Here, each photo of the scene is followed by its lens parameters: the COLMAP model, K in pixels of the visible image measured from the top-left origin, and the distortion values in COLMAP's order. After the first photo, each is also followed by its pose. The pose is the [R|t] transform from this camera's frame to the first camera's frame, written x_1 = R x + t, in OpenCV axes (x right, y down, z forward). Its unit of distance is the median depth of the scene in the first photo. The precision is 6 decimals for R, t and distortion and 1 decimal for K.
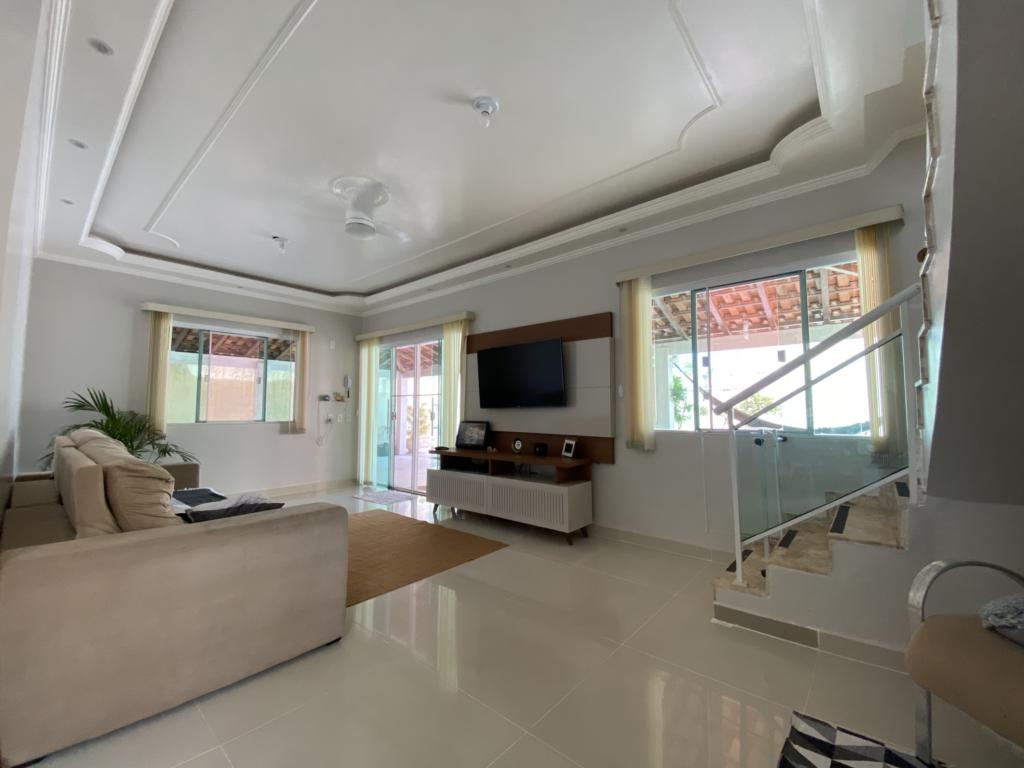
lens RADIAL K [[416.7, 0, 516.2], [0, 416.7, 382.4], [0, 0, 1]] dist [0.008298, -0.014928]
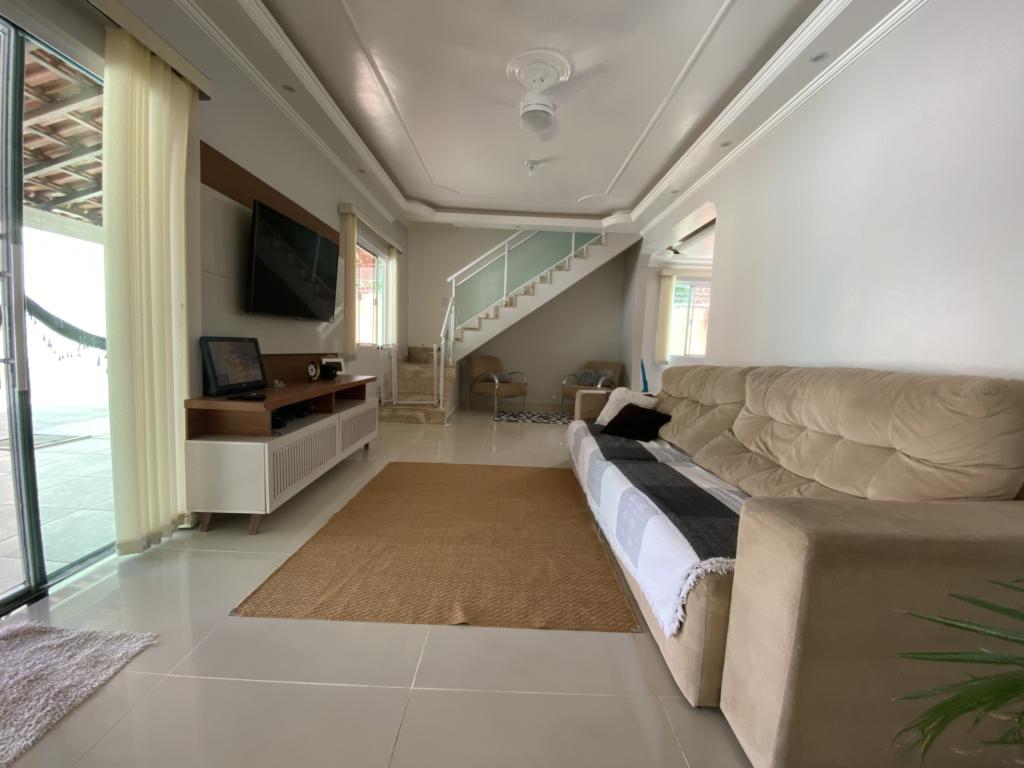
lens RADIAL K [[416.7, 0, 516.2], [0, 416.7, 382.4], [0, 0, 1]] dist [0.008298, -0.014928]
pose [[-0.655318, -0.091001, 0.749851, -0.562242], [-0.092461, 0.994915, 0.039937, 0.076051], [-0.749673, -0.043160, -0.660400, 0.859304]]
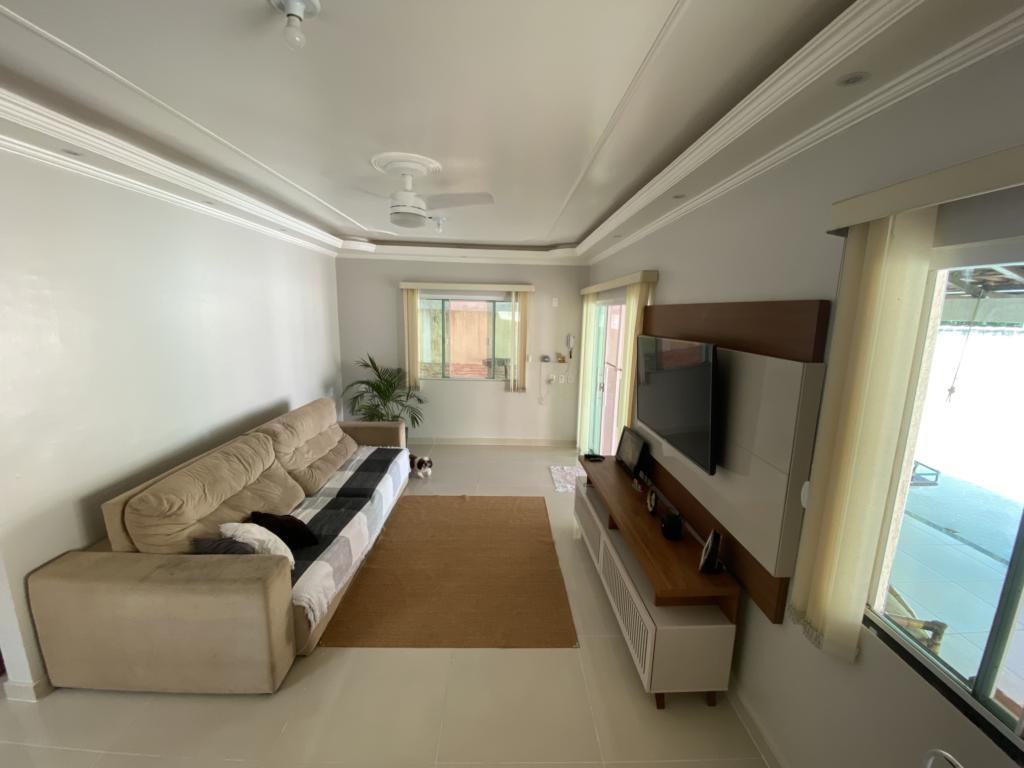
lens RADIAL K [[406.7, 0, 512.0], [0, 406.7, 384.0], [0, 0, 1]] dist [0.001773, -0.012934]
pose [[0.665244, 0.144410, -0.732527, 0.207255], [0.024261, 0.976418, 0.214523, -0.116221], [0.746232, -0.160482, 0.646053, 0.325365]]
